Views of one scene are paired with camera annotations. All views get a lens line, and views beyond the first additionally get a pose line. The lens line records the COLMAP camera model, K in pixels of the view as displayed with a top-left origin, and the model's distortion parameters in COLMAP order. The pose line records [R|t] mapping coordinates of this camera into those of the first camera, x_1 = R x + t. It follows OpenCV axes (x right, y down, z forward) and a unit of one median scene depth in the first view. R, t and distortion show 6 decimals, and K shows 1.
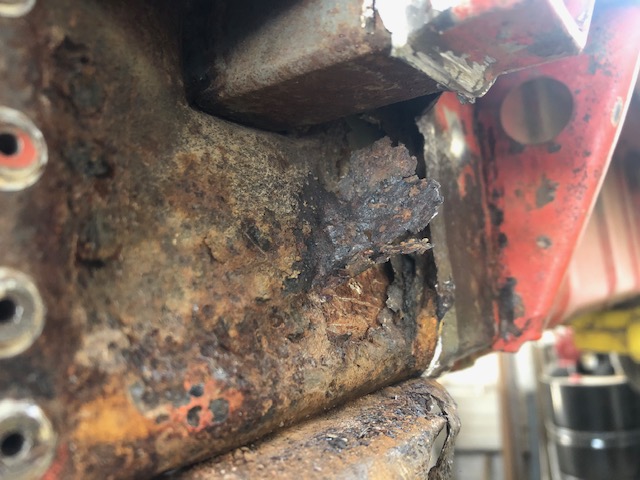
lens RADIAL K [[542.6, 0, 320.0], [0, 542.6, 240.0], [0, 0, 1]] dist [0.003255, -0.068981]
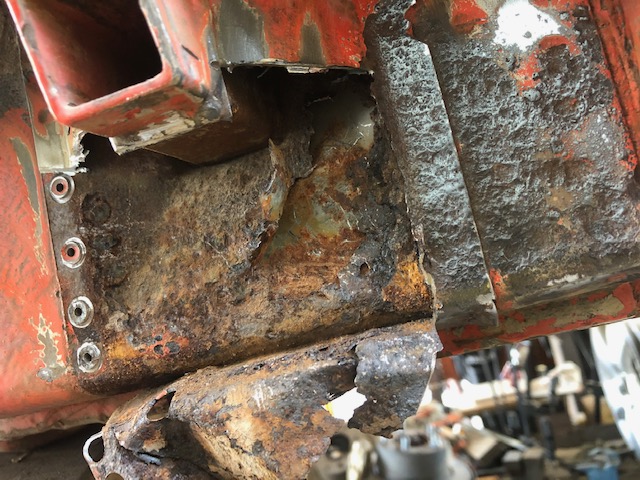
lens RADIAL K [[542.6, 0, 320.0], [0, 542.6, 240.0], [0, 0, 1]] dist [0.003255, -0.068981]
pose [[0.374438, -0.093732, -0.922502, 1.619821], [0.288696, 0.957213, 0.019921, 0.048793], [0.881164, -0.273782, 0.385477, 0.708770]]
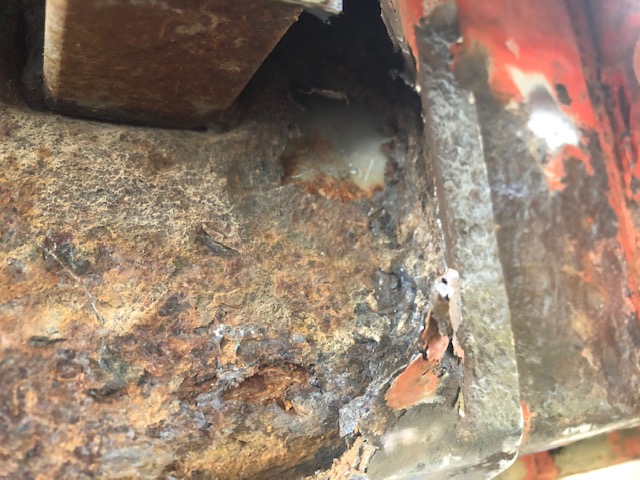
lens RADIAL K [[542.6, 0, 320.0], [0, 542.6, 240.0], [0, 0, 1]] dist [0.003255, -0.068981]
pose [[0.885231, -0.082966, -0.457693, 0.586157], [0.041376, 0.994109, -0.100176, 0.066028], [0.463308, 0.069742, 0.883449, 0.531236]]
